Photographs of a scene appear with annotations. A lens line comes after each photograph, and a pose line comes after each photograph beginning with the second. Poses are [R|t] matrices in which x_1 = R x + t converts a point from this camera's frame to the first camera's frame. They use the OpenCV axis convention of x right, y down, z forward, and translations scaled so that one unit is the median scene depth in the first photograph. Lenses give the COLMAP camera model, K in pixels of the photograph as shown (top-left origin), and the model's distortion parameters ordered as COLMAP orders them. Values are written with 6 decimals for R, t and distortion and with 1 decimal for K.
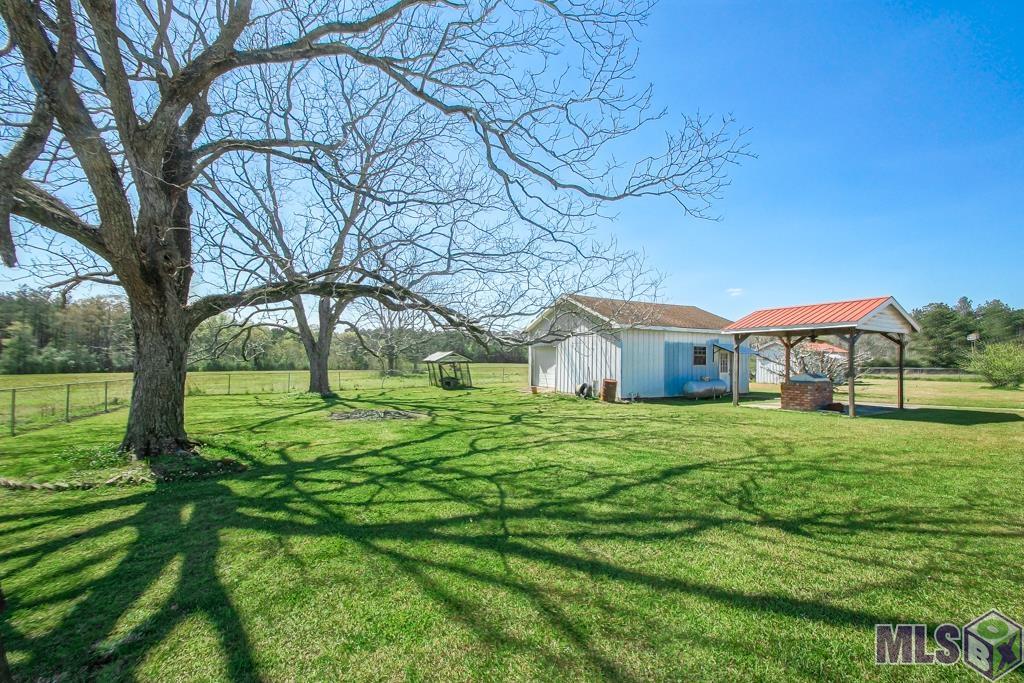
lens RADIAL K [[478.1, 0, 512.0], [0, 478.1, 341.5], [0, 0, 1]] dist [-0.000820, -0.000360]
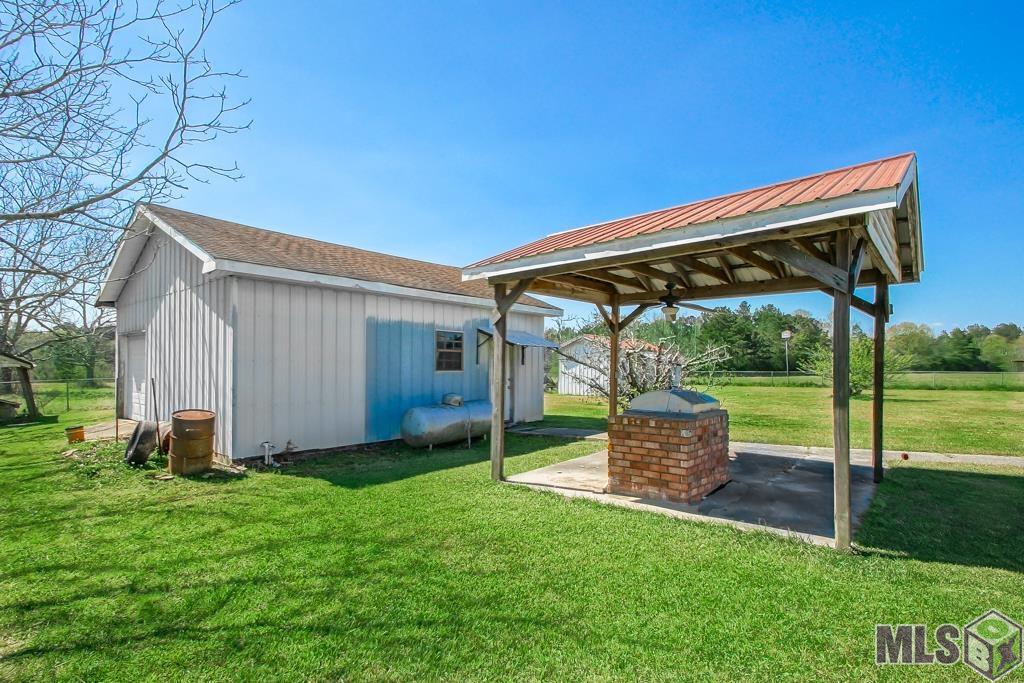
lens RADIAL K [[478.1, 0, 512.0], [0, 478.1, 341.5], [0, 0, 1]] dist [-0.000820, -0.000360]
pose [[0.934227, 0.011083, 0.356508, 0.293538], [-0.006126, 0.999868, -0.015031, 0.028466], [-0.356627, 0.011858, 0.934172, 0.551081]]
